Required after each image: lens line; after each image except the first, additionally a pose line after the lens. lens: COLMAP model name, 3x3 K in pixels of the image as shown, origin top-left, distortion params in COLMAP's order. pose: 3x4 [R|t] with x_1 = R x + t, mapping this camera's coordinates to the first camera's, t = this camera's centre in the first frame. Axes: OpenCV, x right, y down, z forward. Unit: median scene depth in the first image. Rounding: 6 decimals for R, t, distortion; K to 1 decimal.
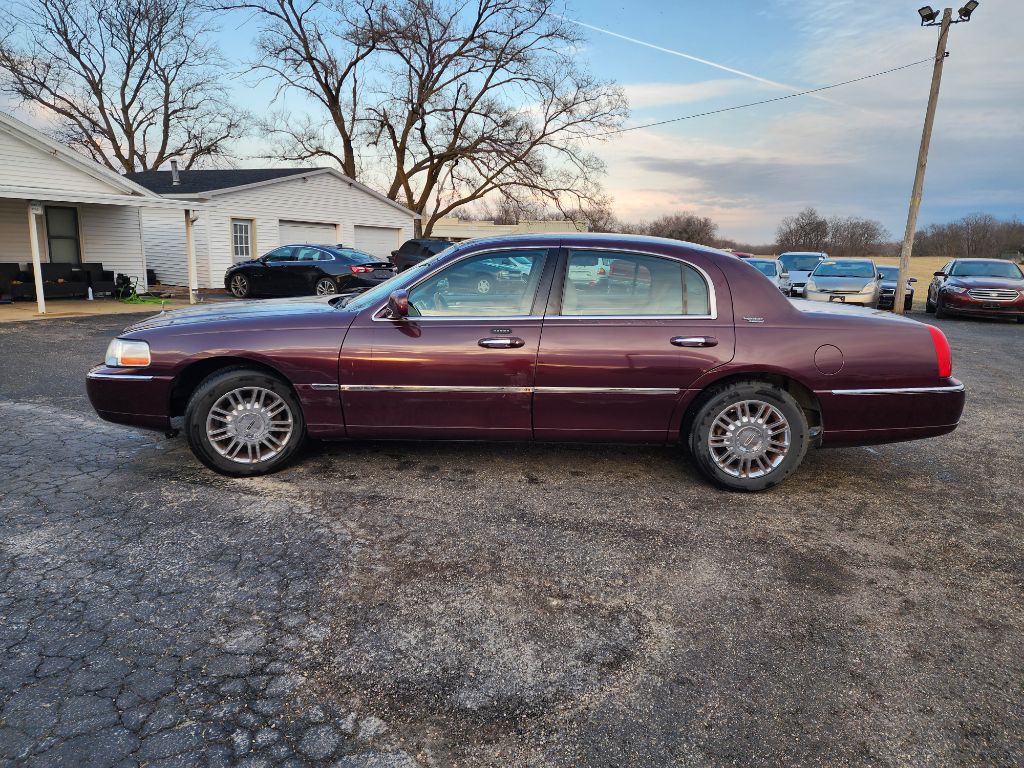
lens RADIAL K [[671.2, 0, 487.7], [0, 671.2, 368.6], [0, 0, 1]] dist [0.072697, -0.056279]
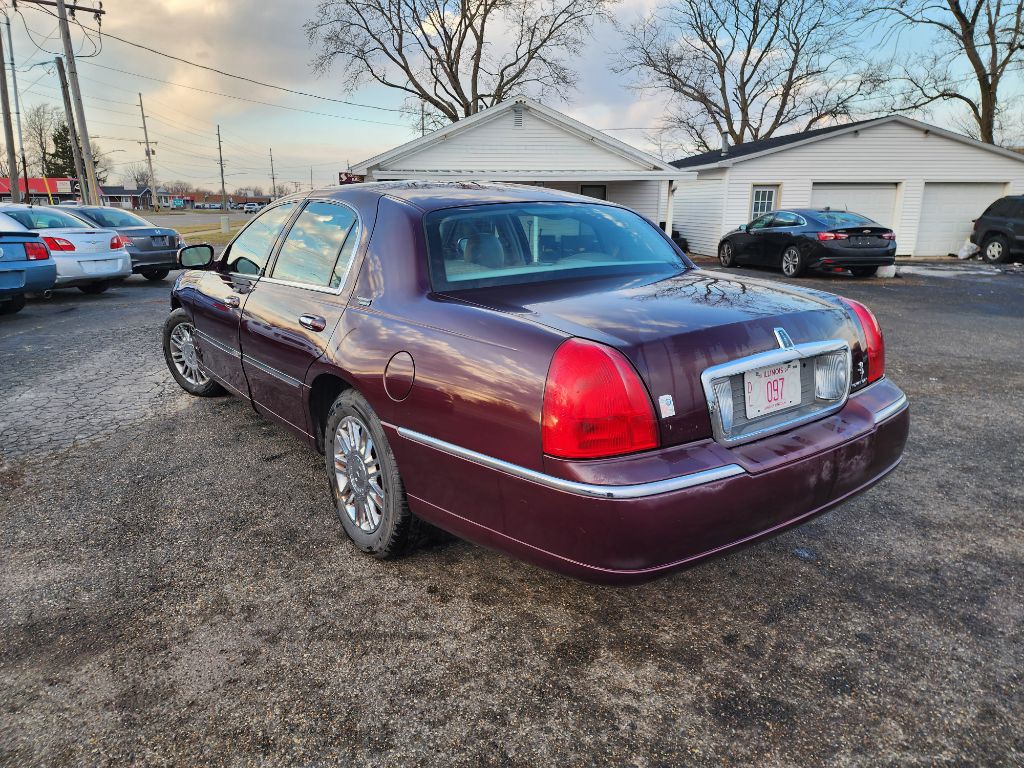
lens RADIAL K [[662.3, 0, 509.0], [0, 662.3, 360.4], [0, 0, 1]] dist [0.078568, -0.066450]
pose [[0.617258, 0.146535, -0.772994, 0.952721], [-0.120787, 0.988504, 0.090937, -0.086481], [0.777434, 0.037236, 0.627862, 0.666272]]
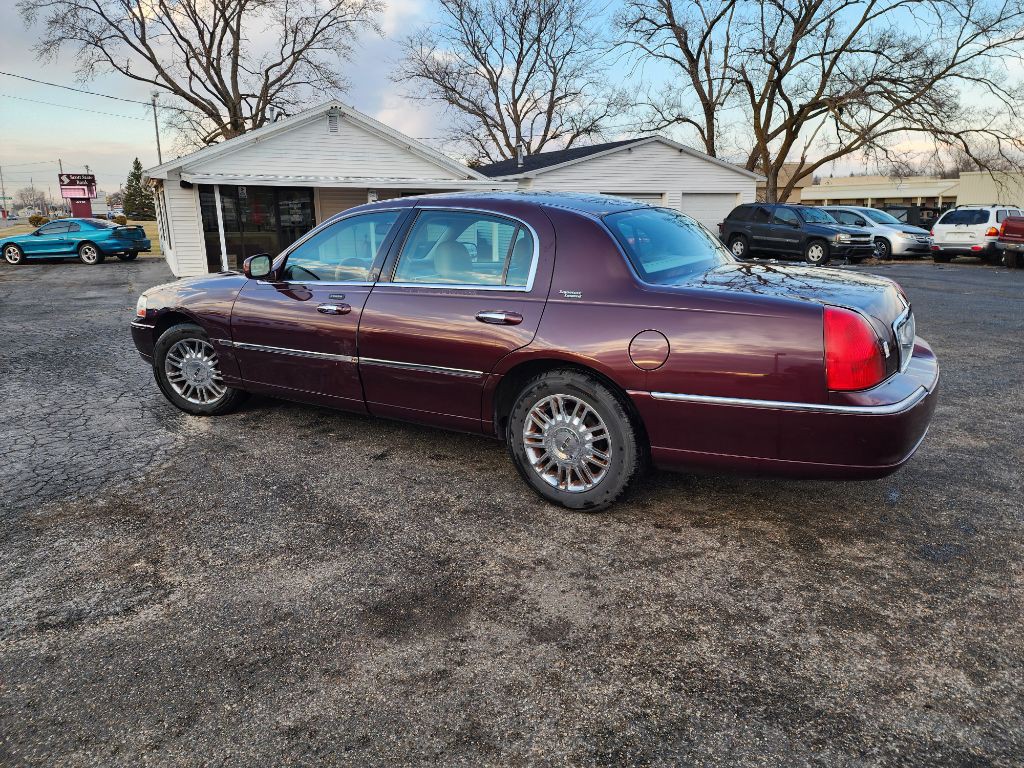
lens RADIAL K [[662.3, 0, 509.0], [0, 662.3, 360.4], [0, 0, 1]] dist [0.078568, -0.066450]
pose [[0.848222, 0.078979, -0.523719, 0.705874], [-0.061800, 0.996824, 0.050233, -0.027600], [0.526023, -0.010243, 0.850408, 0.288552]]
